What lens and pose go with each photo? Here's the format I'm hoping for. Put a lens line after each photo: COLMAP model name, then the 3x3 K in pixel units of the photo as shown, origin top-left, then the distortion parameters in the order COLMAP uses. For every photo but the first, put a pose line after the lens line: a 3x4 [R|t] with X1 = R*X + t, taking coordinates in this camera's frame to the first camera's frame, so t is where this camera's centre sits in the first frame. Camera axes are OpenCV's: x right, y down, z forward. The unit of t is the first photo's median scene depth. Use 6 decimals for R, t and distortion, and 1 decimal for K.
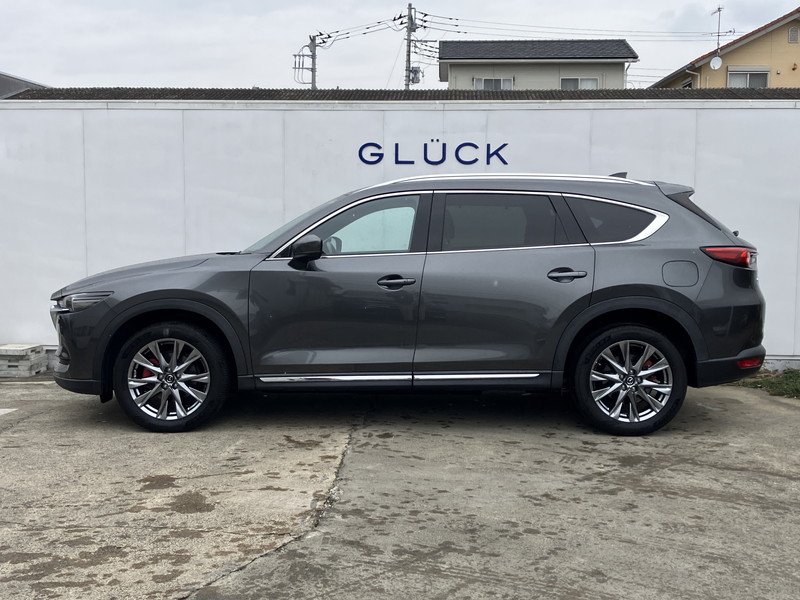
lens RADIAL K [[921.6, 0, 400.0], [0, 921.6, 300.0], [0, 0, 1]] dist [0.104886, -0.249685]
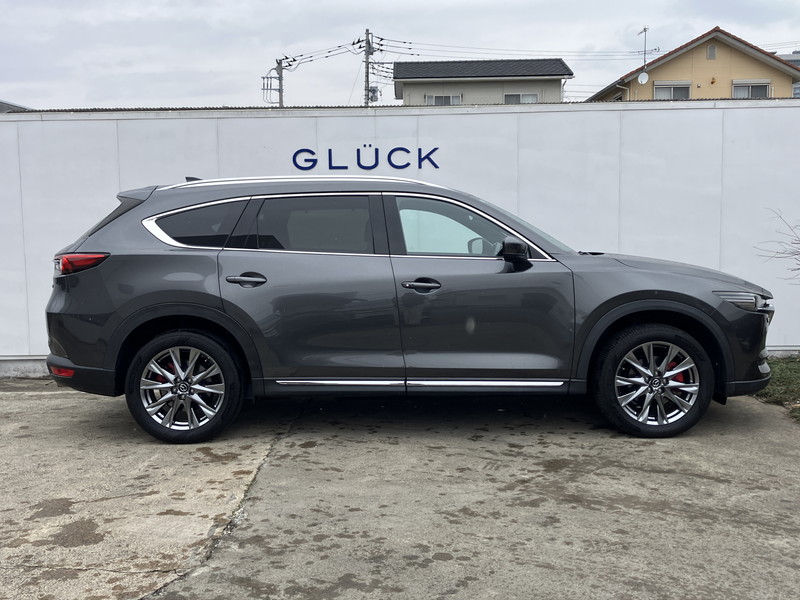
lens RADIAL K [[821.5, 0, 400.0], [0, 821.5, 300.0], [0, 0, 1]] dist [0.143107, -0.360621]
pose [[0.999076, -0.023929, 0.035714, 0.055665], [0.023830, 0.999711, 0.003197, -0.006468], [-0.035780, -0.002343, 0.999357, 0.131213]]
